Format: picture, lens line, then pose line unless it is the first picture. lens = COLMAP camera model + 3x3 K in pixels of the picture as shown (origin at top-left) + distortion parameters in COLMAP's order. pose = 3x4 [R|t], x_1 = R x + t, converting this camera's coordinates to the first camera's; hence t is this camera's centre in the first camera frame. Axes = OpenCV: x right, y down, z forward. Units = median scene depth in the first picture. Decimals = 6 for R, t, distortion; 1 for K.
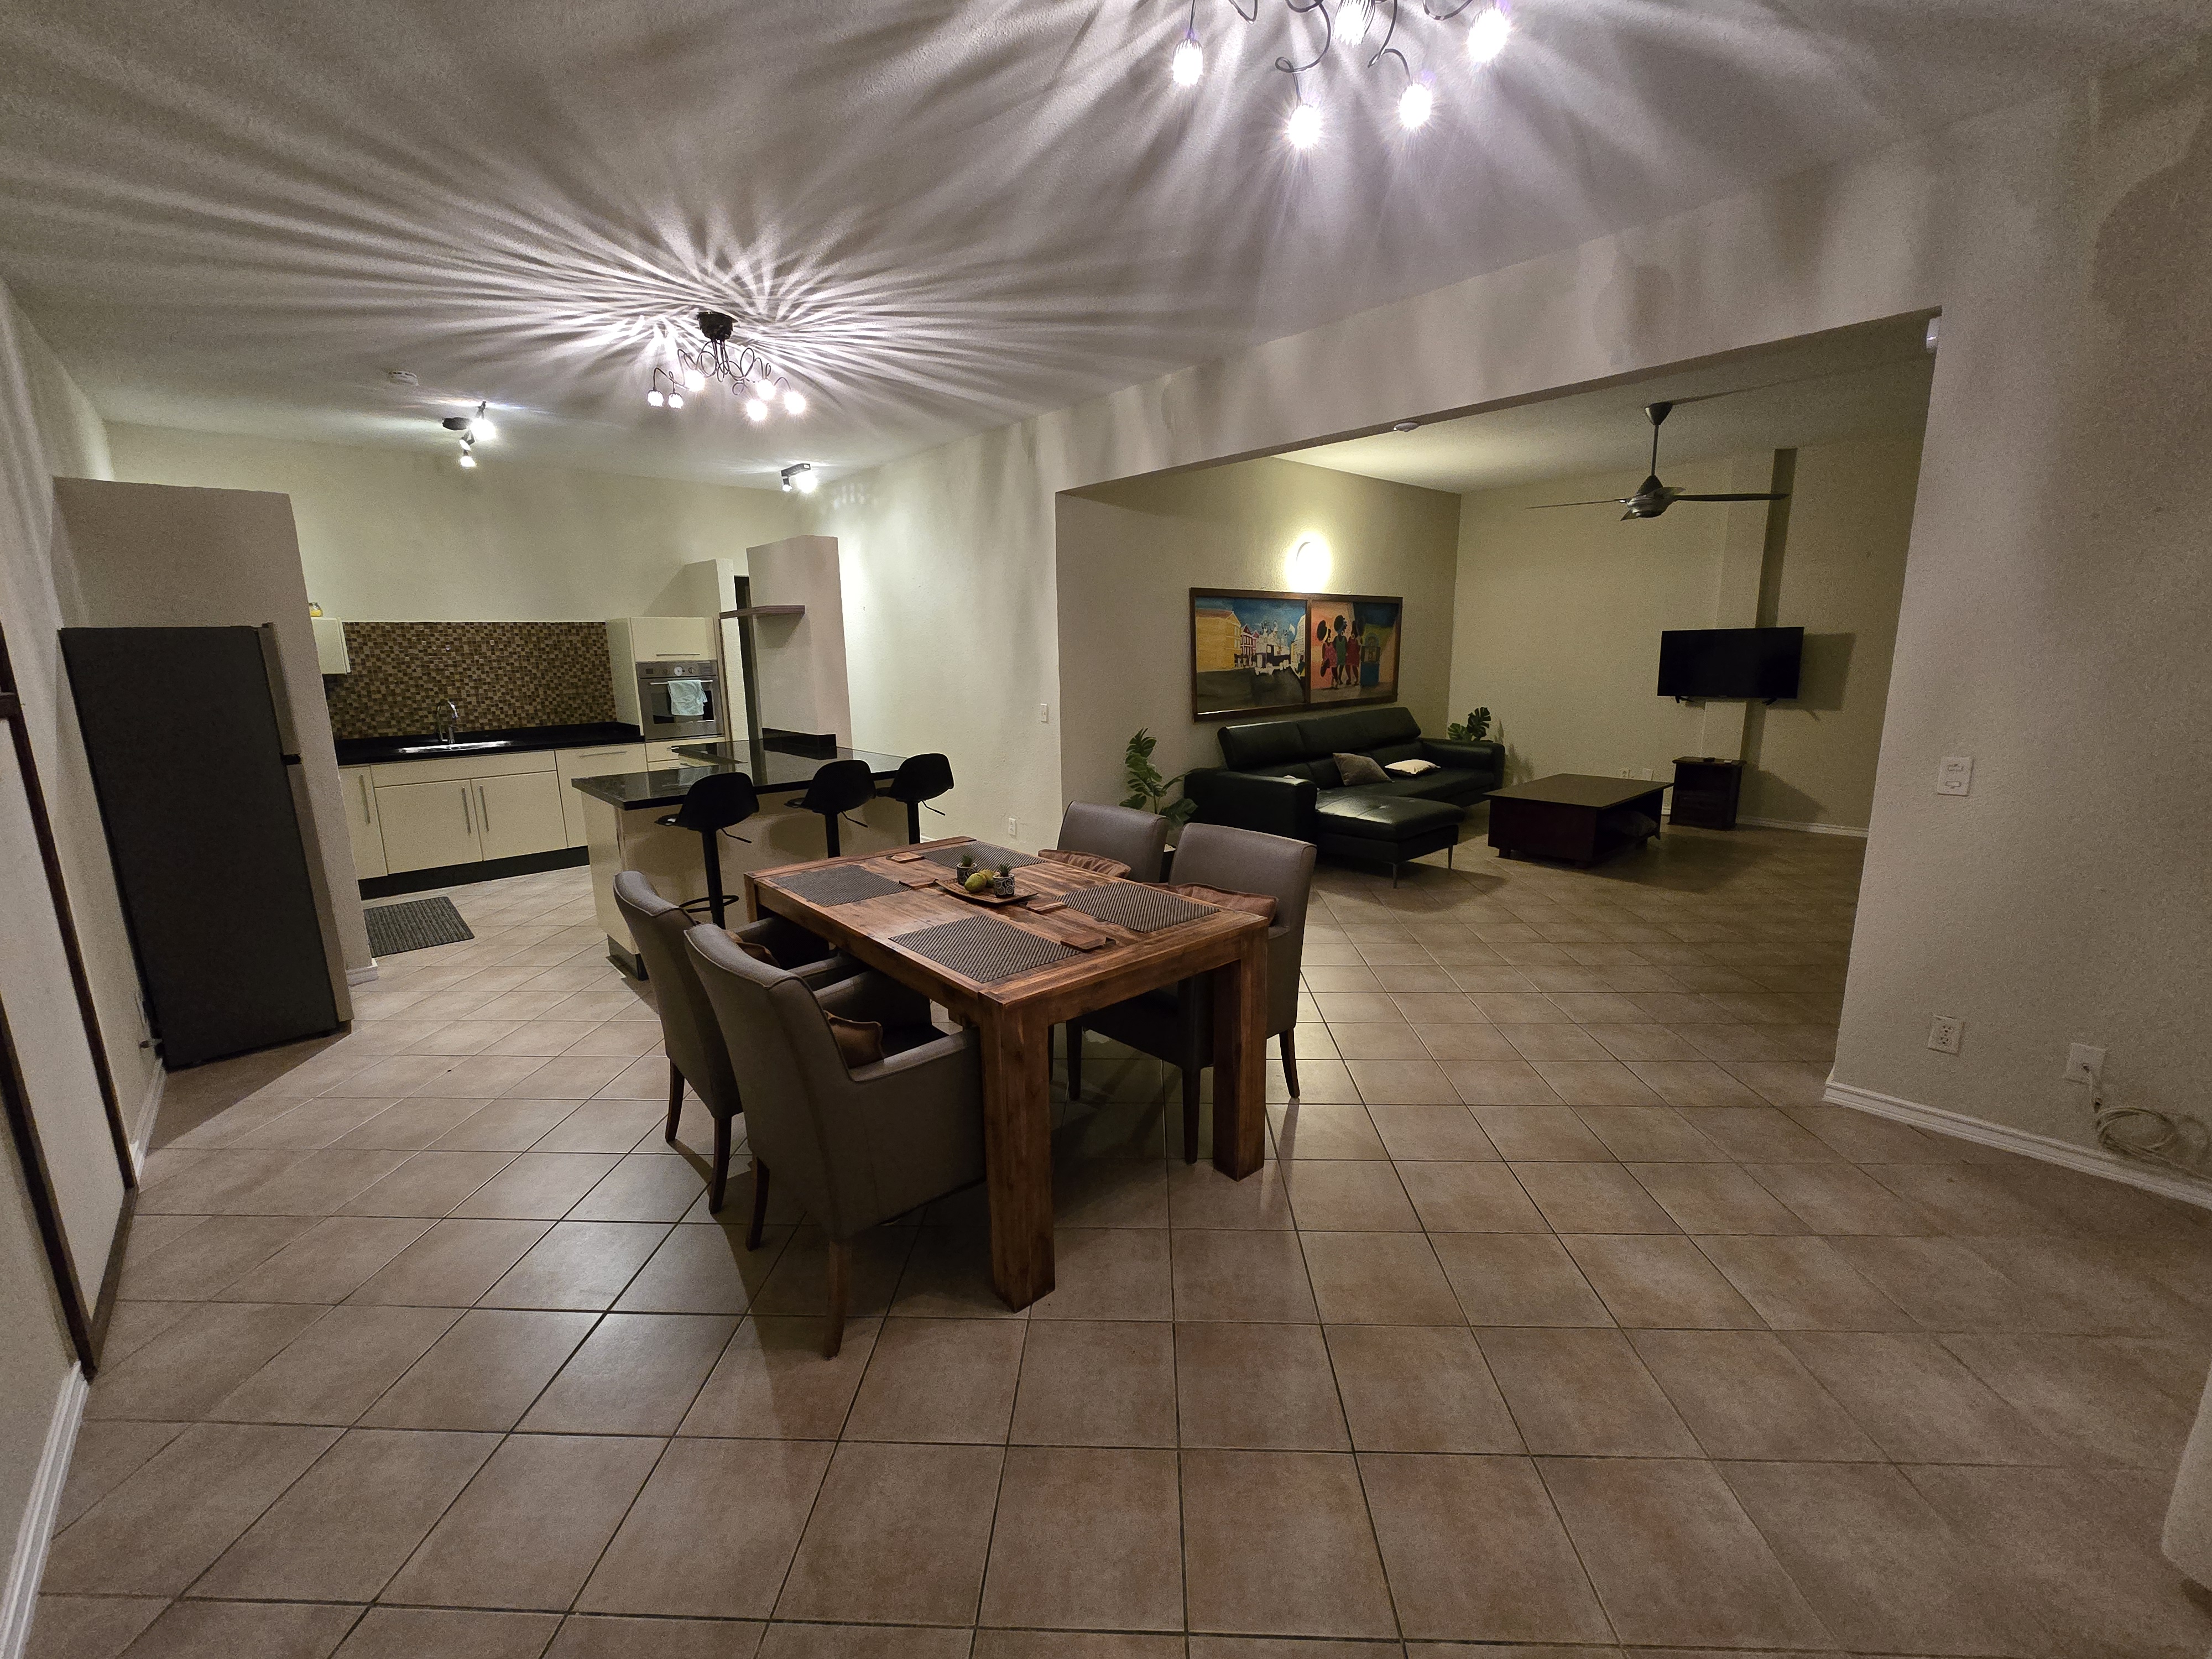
lens RADIAL K [[901.6, 0, 1106.0], [0, 901.6, 829.5], [0, 0, 1]] dist [-0.022061, -0.000245]
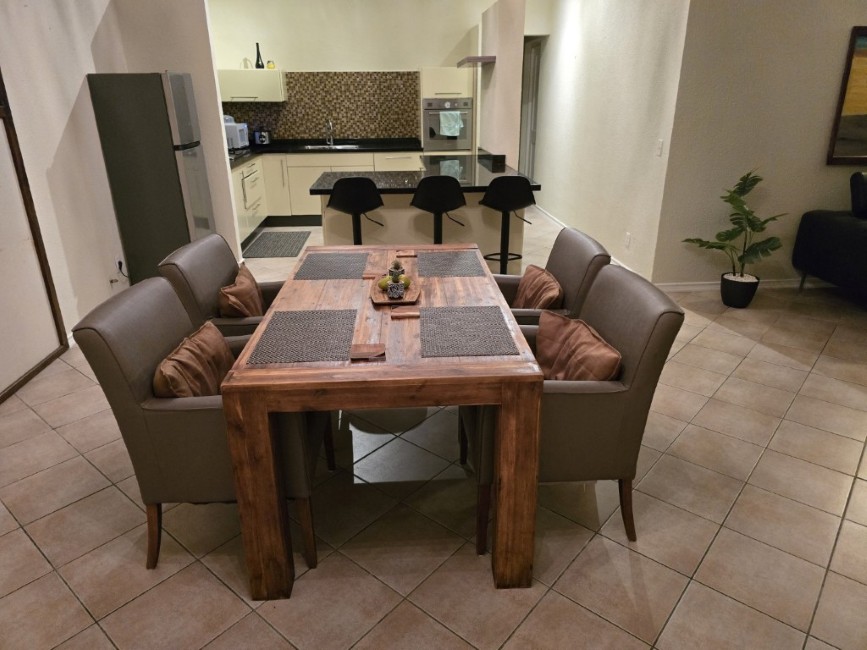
lens RADIAL K [[583.5, 0, 431.2], [0, 583.5, 319.4], [0, 0, 1]] dist [0.057271, -0.050205]
pose [[0.786046, 0.227857, -0.574642, 0.176095], [-0.125302, 0.969020, 0.212838, -0.033930], [0.605336, -0.095297, 0.790245, 0.163502]]
